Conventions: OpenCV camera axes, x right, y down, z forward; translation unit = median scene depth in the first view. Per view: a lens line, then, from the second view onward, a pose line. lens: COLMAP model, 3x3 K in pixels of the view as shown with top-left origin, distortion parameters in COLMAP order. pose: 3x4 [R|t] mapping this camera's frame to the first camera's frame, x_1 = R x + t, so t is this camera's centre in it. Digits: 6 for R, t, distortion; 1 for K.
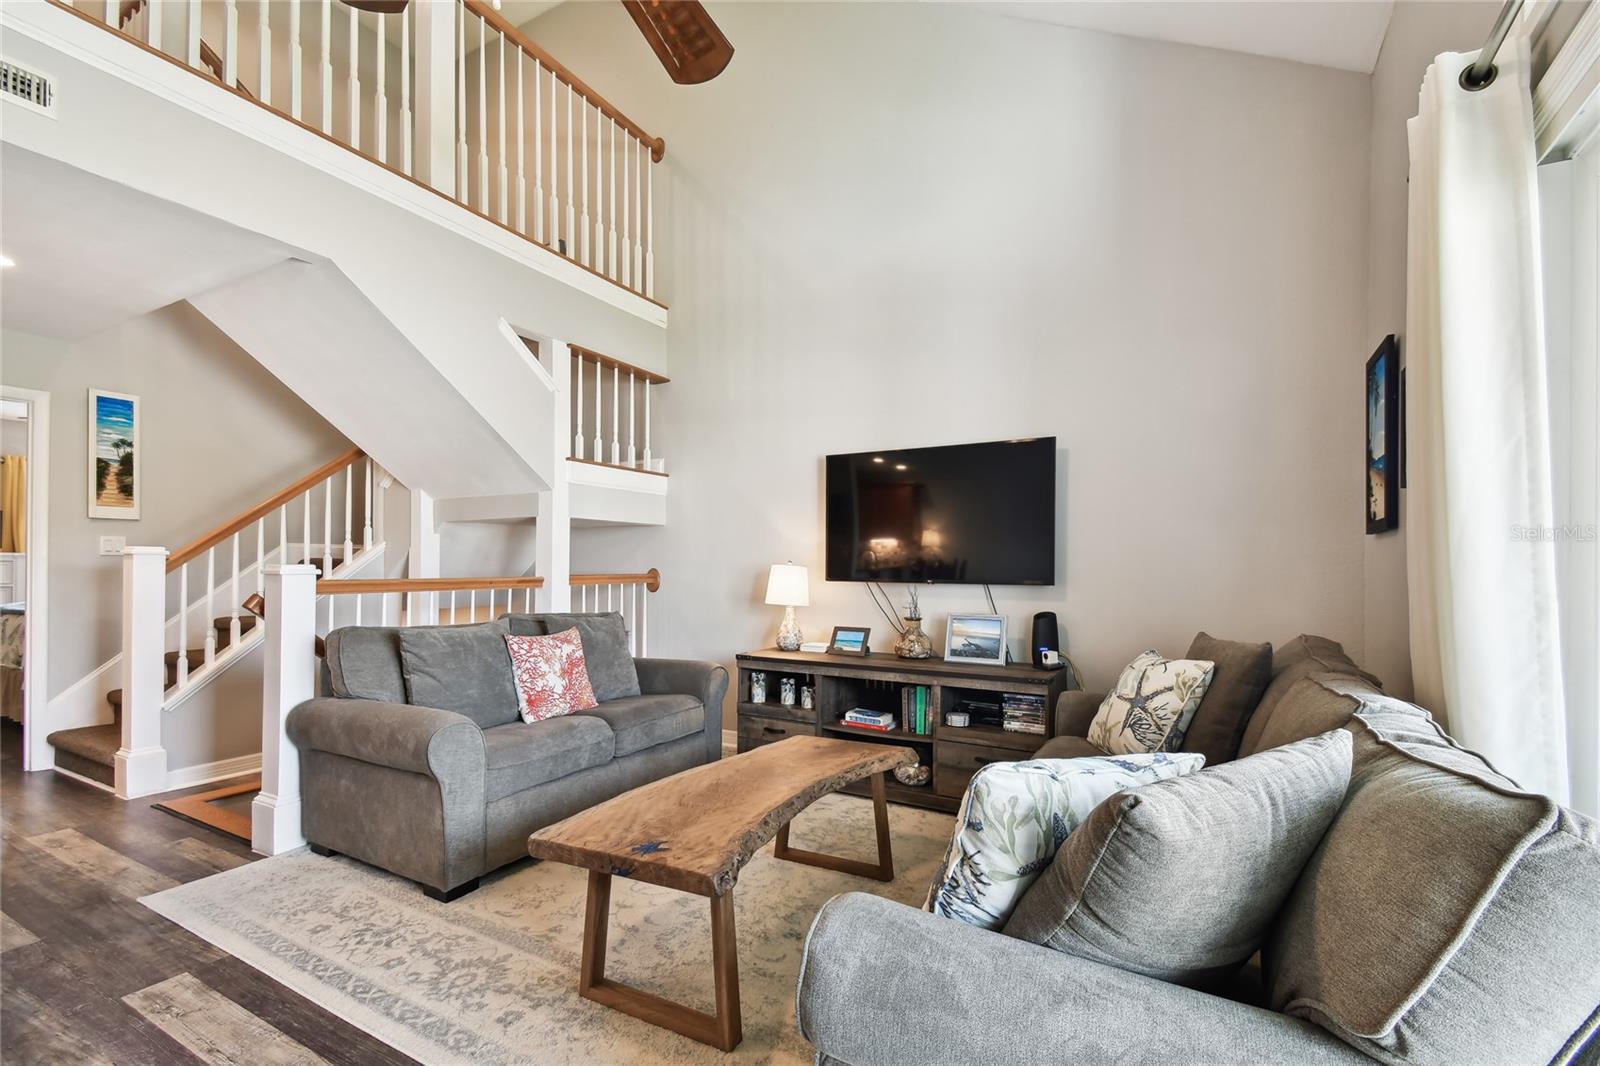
lens RADIAL K [[695.5, 0, 808.3], [0, 695.5, 563.5], [0, 0, 1]] dist [0.045672, -0.023004]
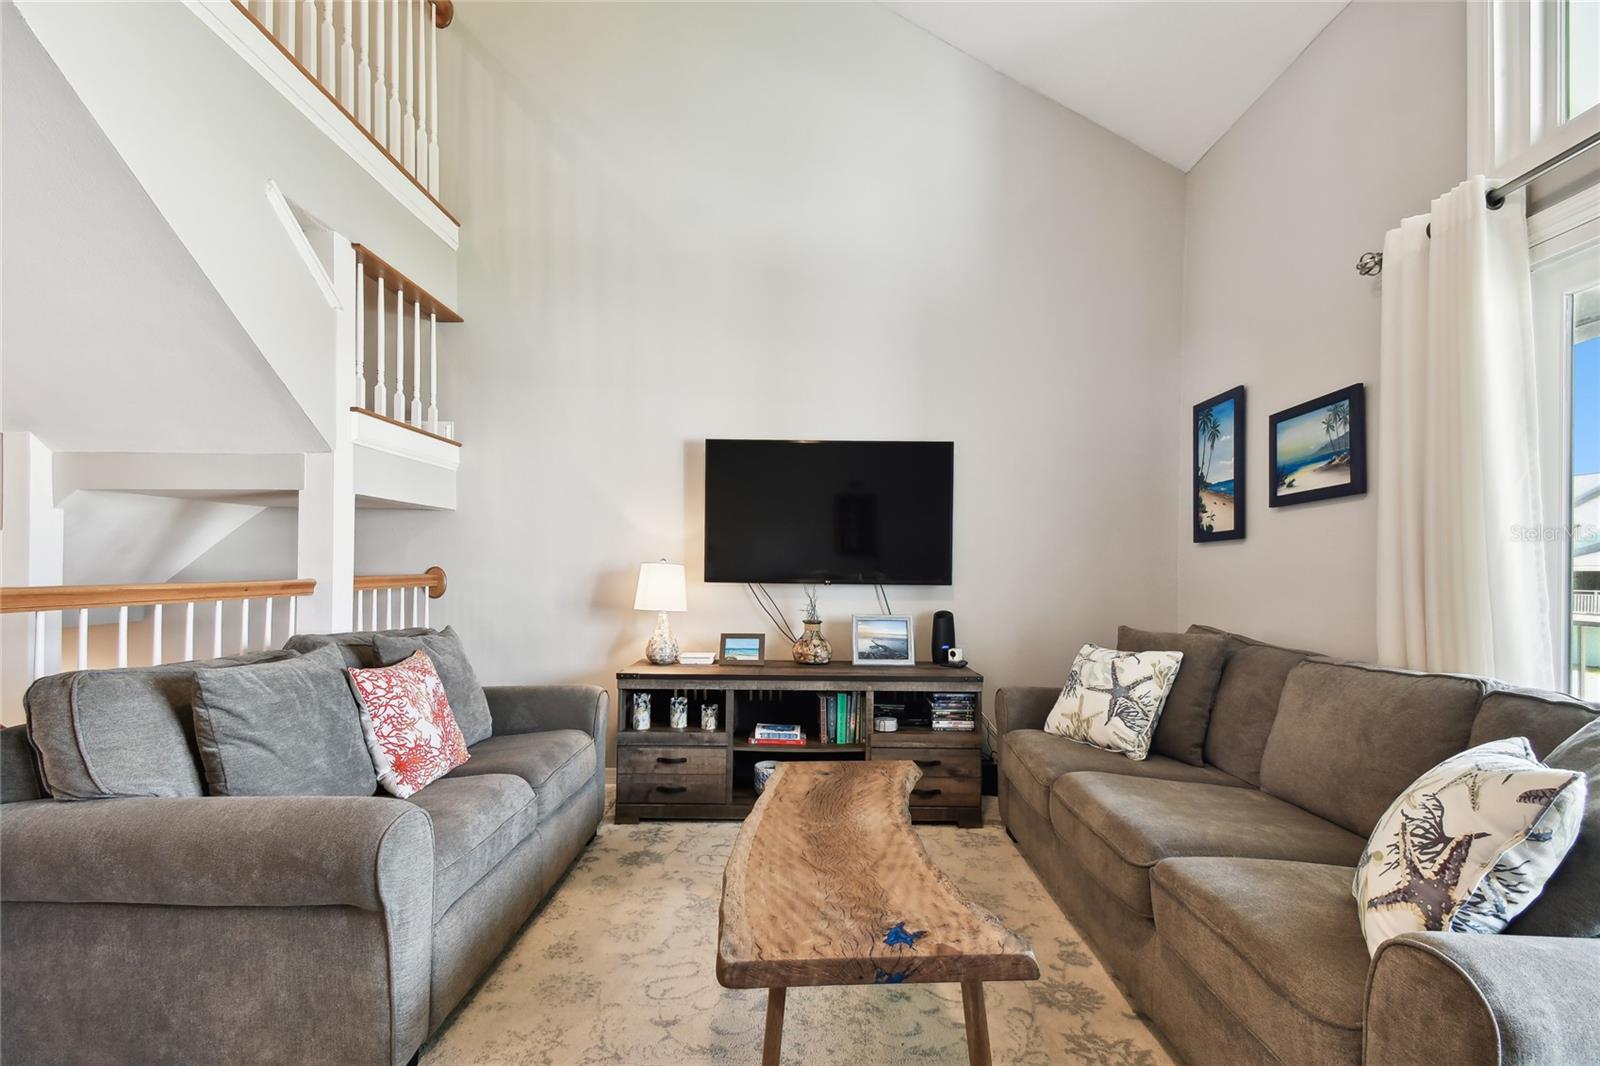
lens RADIAL K [[708.4, 0, 802.3], [0, 708.4, 569.4], [0, 0, 1]] dist [0.046136, -0.026456]
pose [[0.875801, 0.001527, 0.482671, -0.328274], [-0.007375, 0.999921, 0.010219, -0.001044], [-0.482617, -0.012509, 0.875742, 0.175240]]
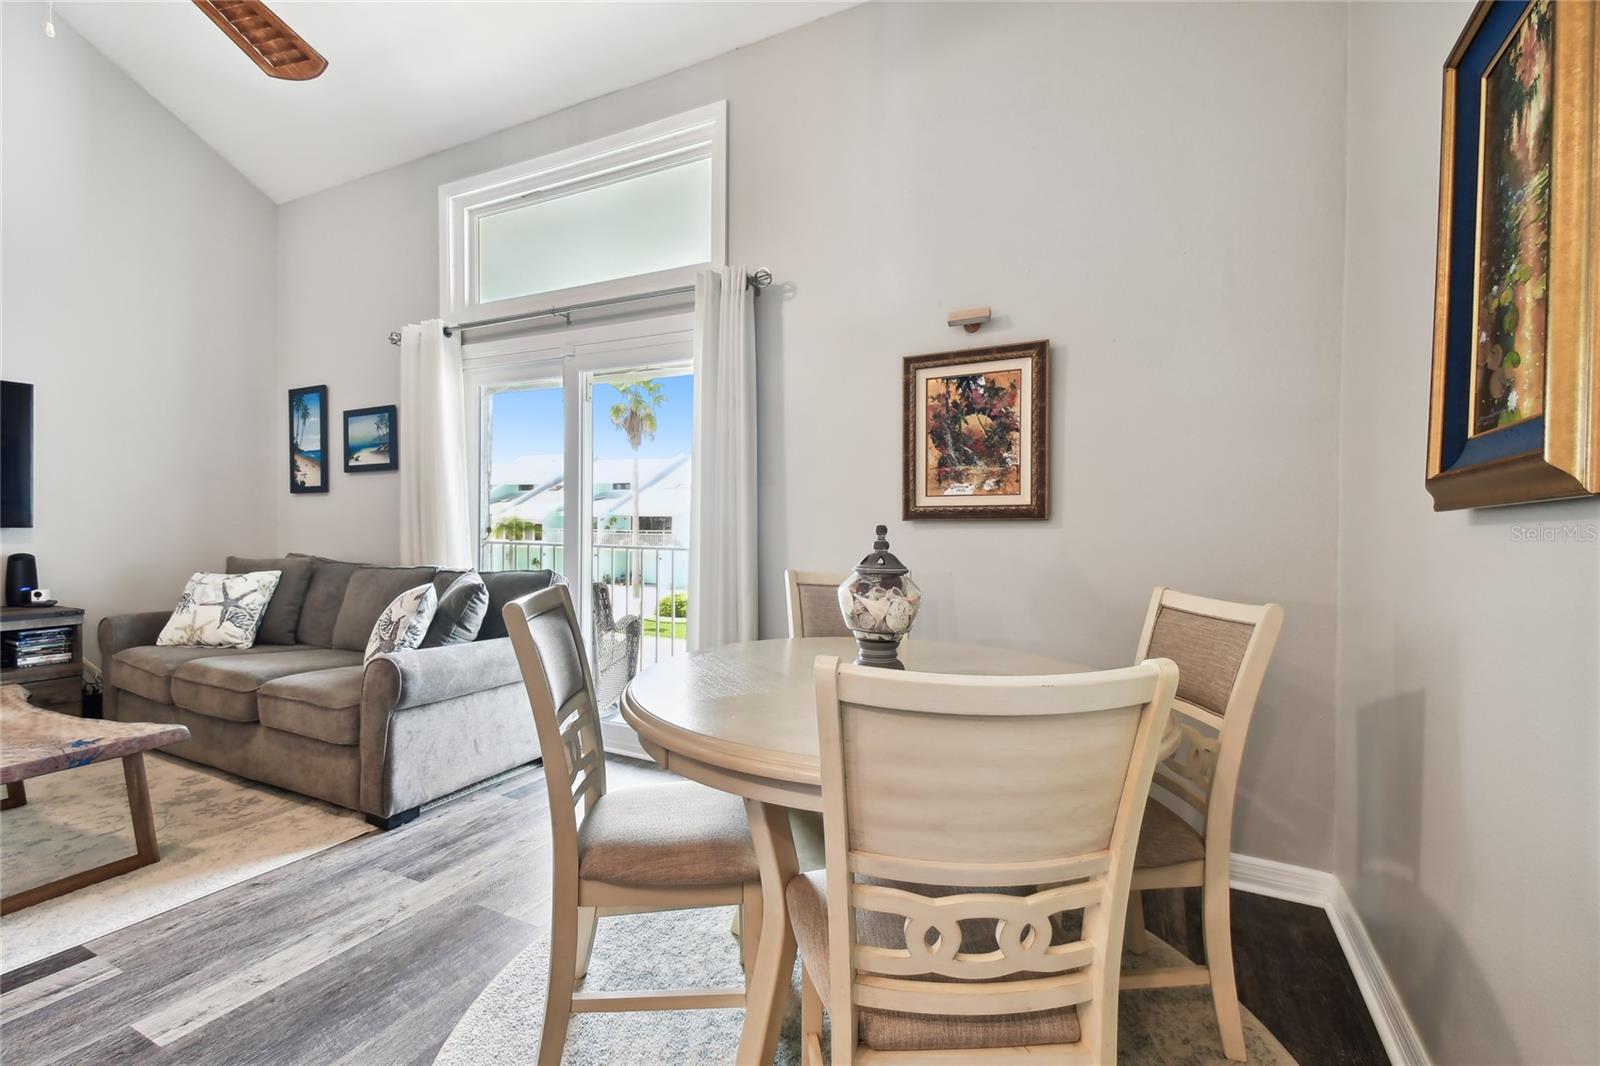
lens RADIAL K [[709.4, 0, 799.8], [0, 709.4, 525.4], [0, 0, 1]] dist [0.049411, -0.024542]
pose [[-0.039141, -0.013092, 0.999148, -0.729133], [-0.018905, 0.999745, 0.012360, -0.006533], [-0.999055, -0.018405, -0.039378, -0.094490]]
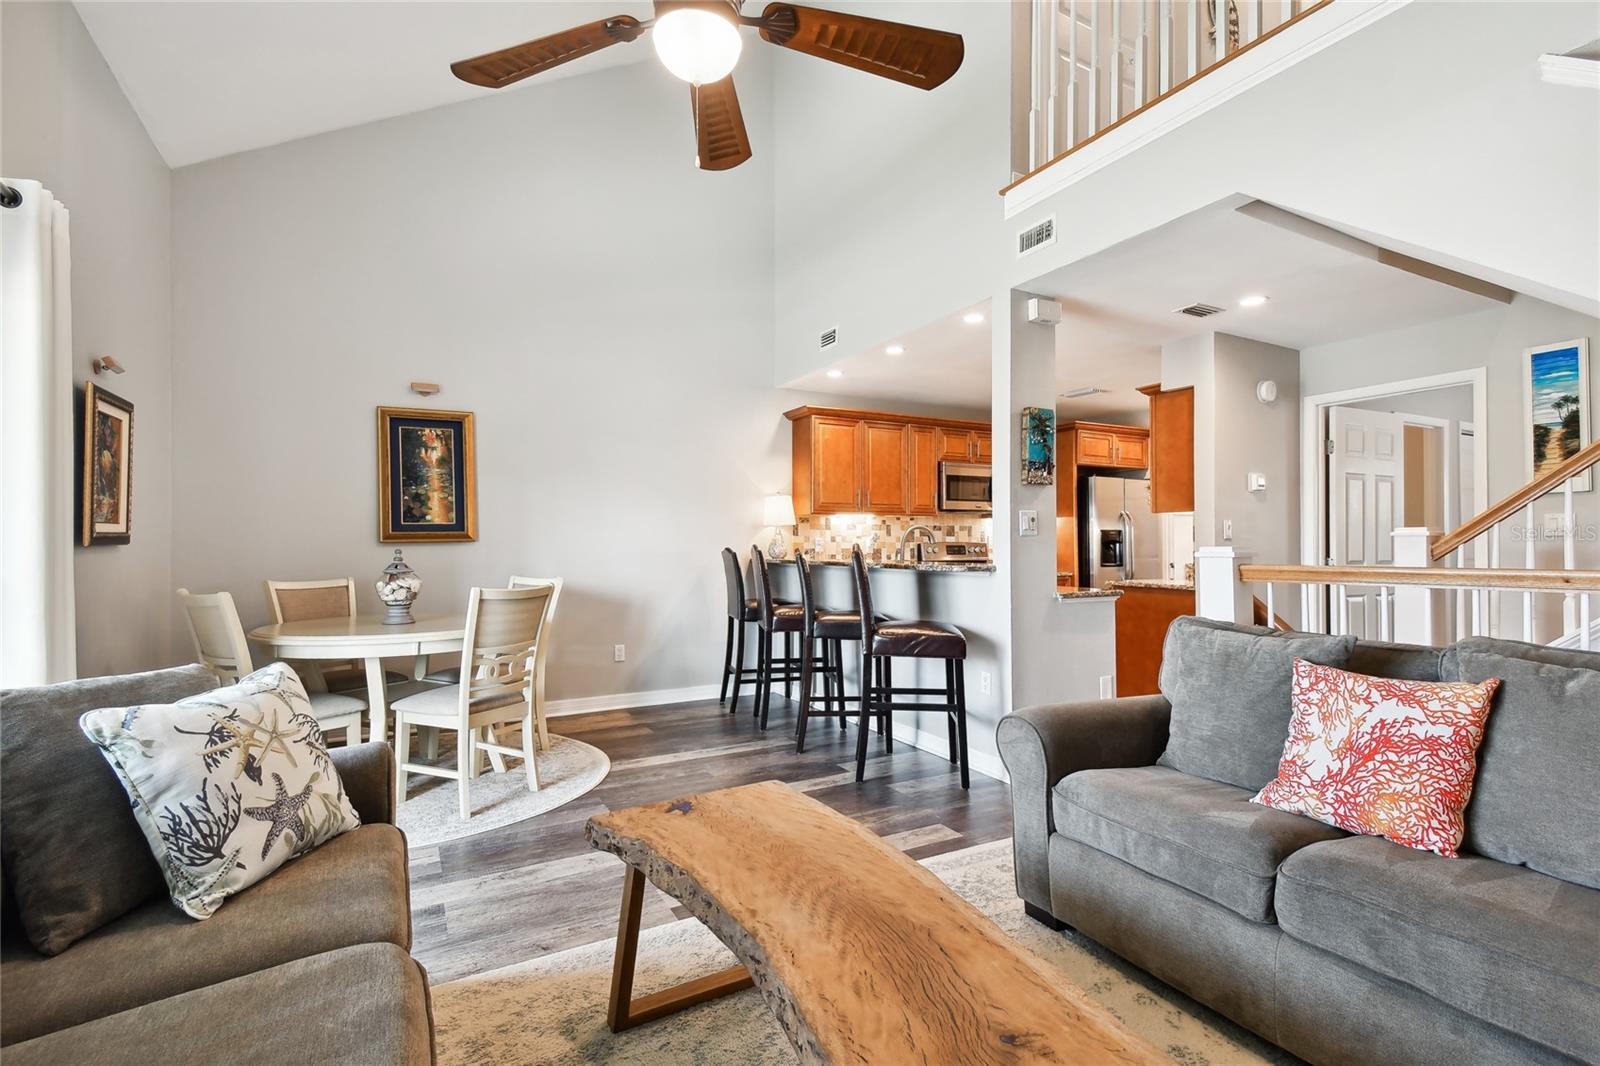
lens RADIAL K [[748.2, 0, 800.0], [0, 748.2, 533.0], [0, 0, 1]] dist [0.000070, 0.000030]
pose [[-0.532213, -0.018129, -0.846416, 0.309256], [0.005330, 0.999679, -0.024763, 0.004108], [0.846594, -0.017690, -0.531946, 0.835902]]
